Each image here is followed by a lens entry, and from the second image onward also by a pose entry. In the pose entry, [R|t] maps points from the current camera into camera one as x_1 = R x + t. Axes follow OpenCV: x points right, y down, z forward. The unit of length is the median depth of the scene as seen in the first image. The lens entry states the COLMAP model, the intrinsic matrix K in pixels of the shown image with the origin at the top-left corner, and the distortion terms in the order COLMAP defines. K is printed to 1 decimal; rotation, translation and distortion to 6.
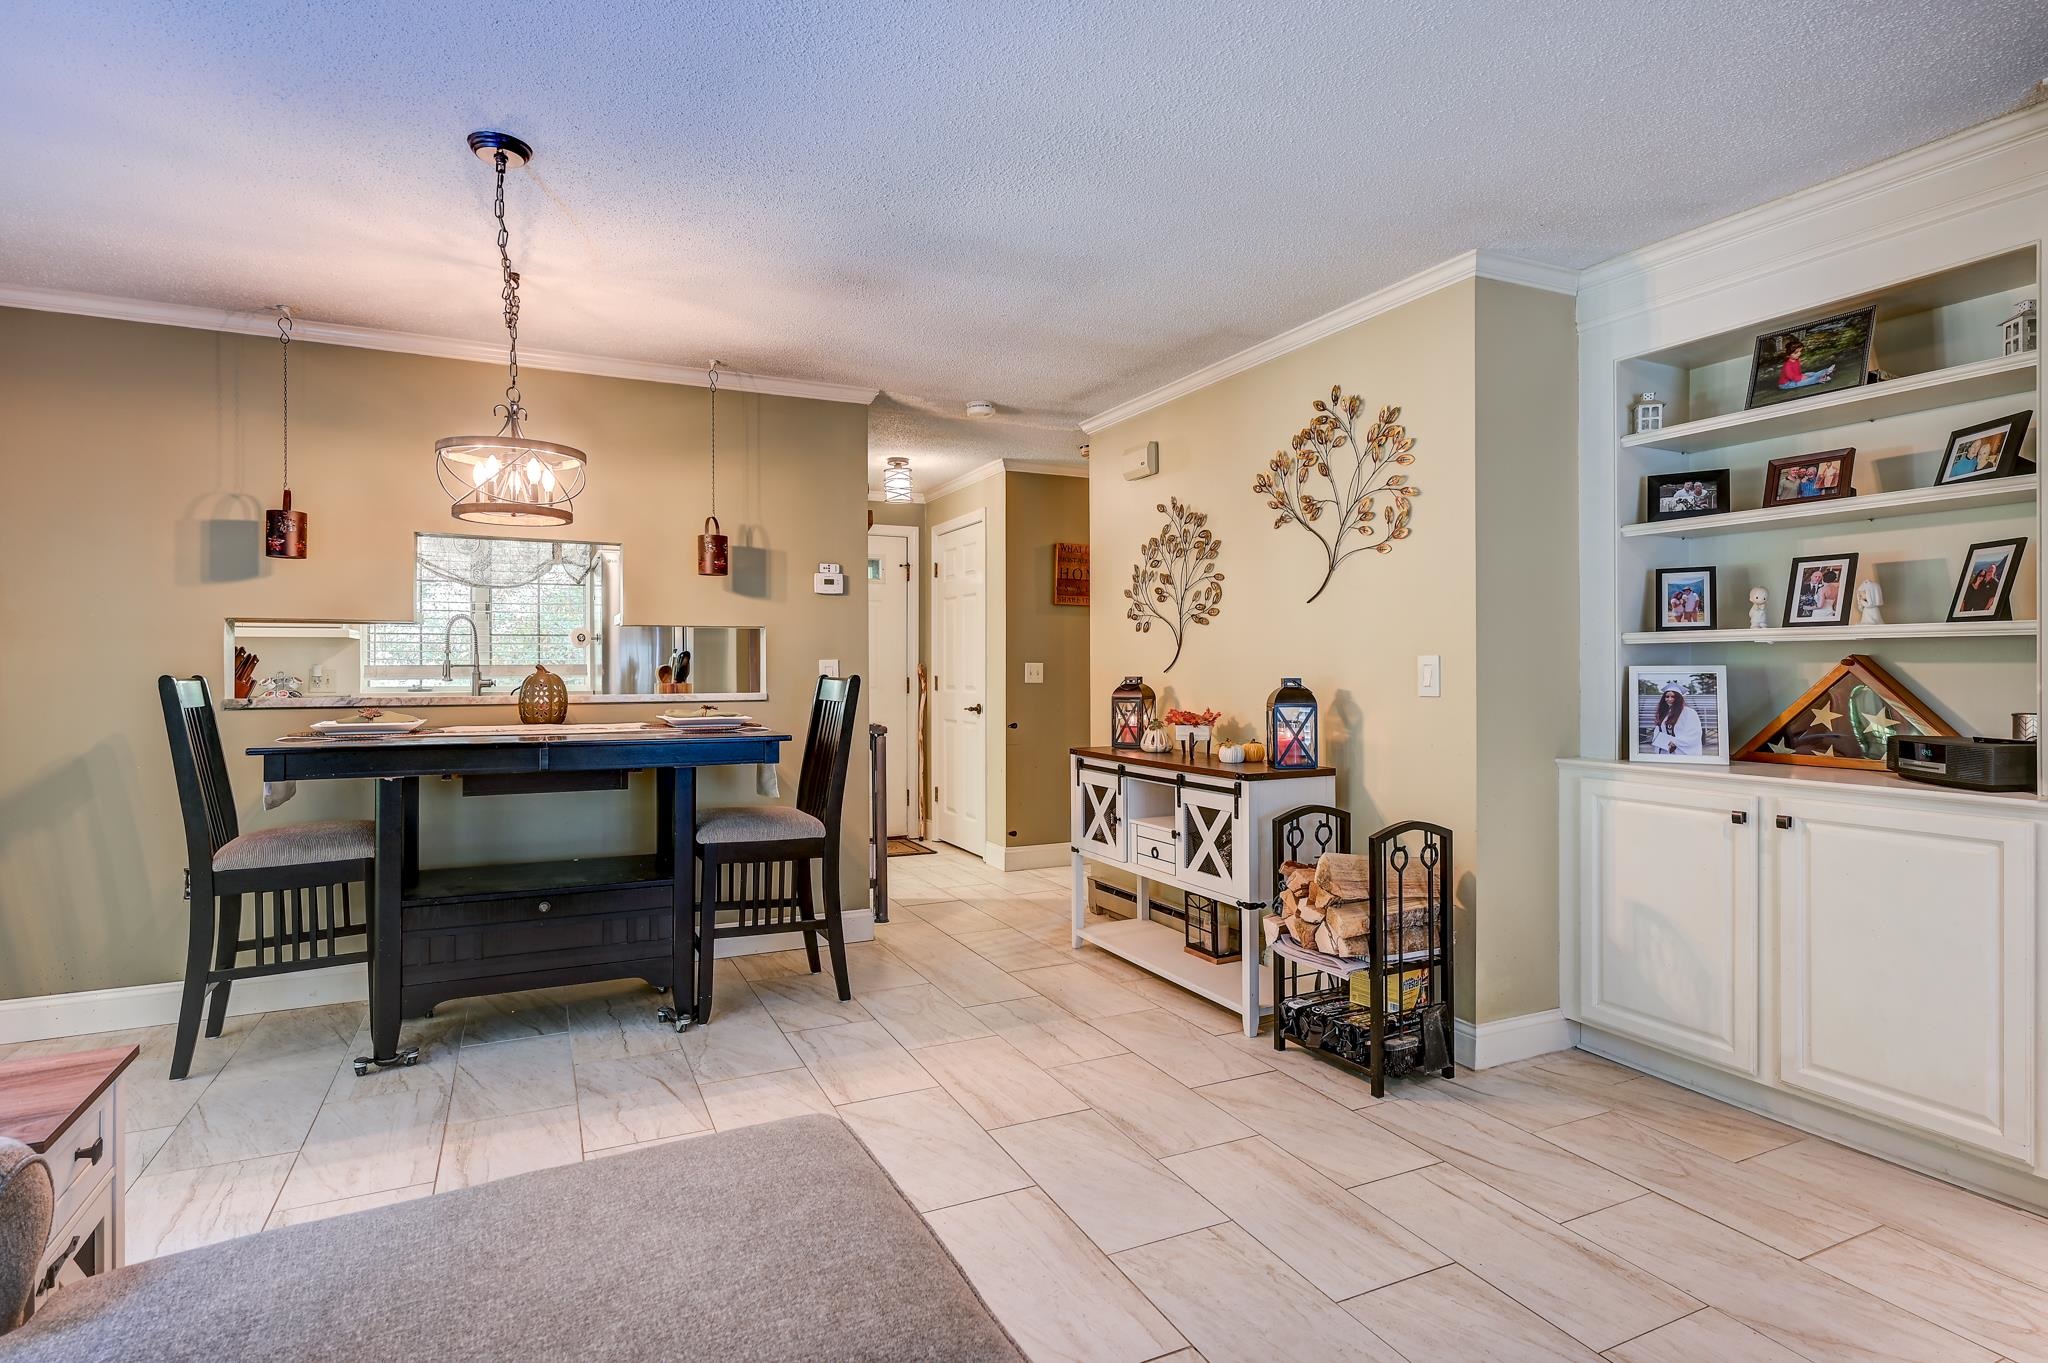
lens RADIAL K [[1020.5, 0, 1035.0], [0, 1020.5, 673.9], [0, 0, 1]] dist [-0.003907, 0.005381]
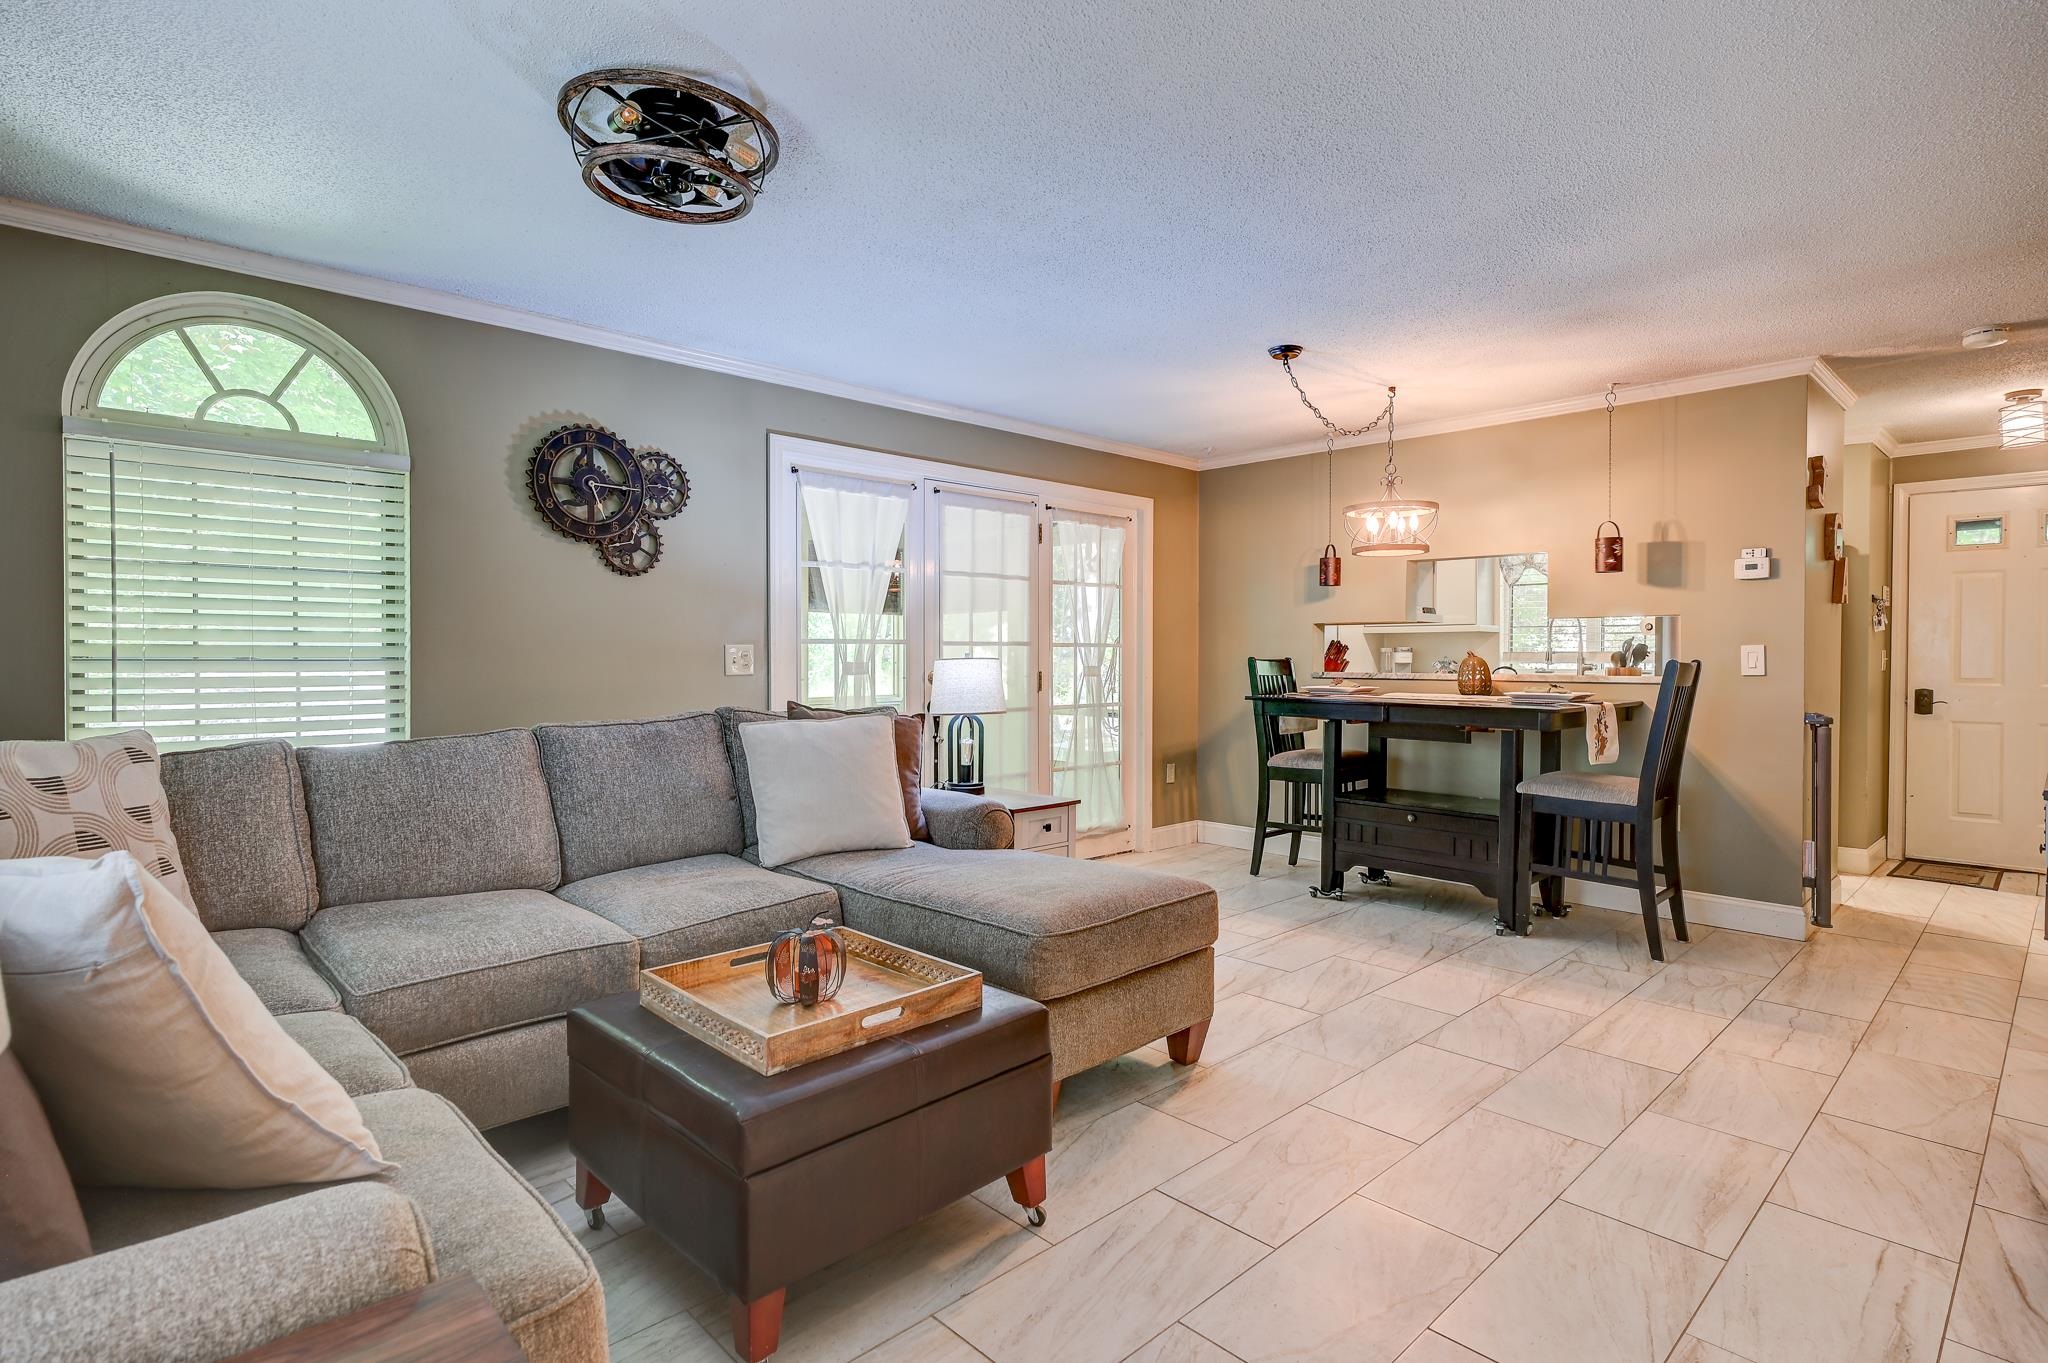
lens RADIAL K [[1020.5, 0, 1022.9], [0, 1020.5, 668.0], [0, 0, 1]] dist [-0.003907, 0.005381]
pose [[0.300874, 0.014104, -0.953559, 0.758607], [-0.007145, 0.999896, 0.012535, 0.001245], [0.953637, 0.003042, 0.300944, 0.039344]]
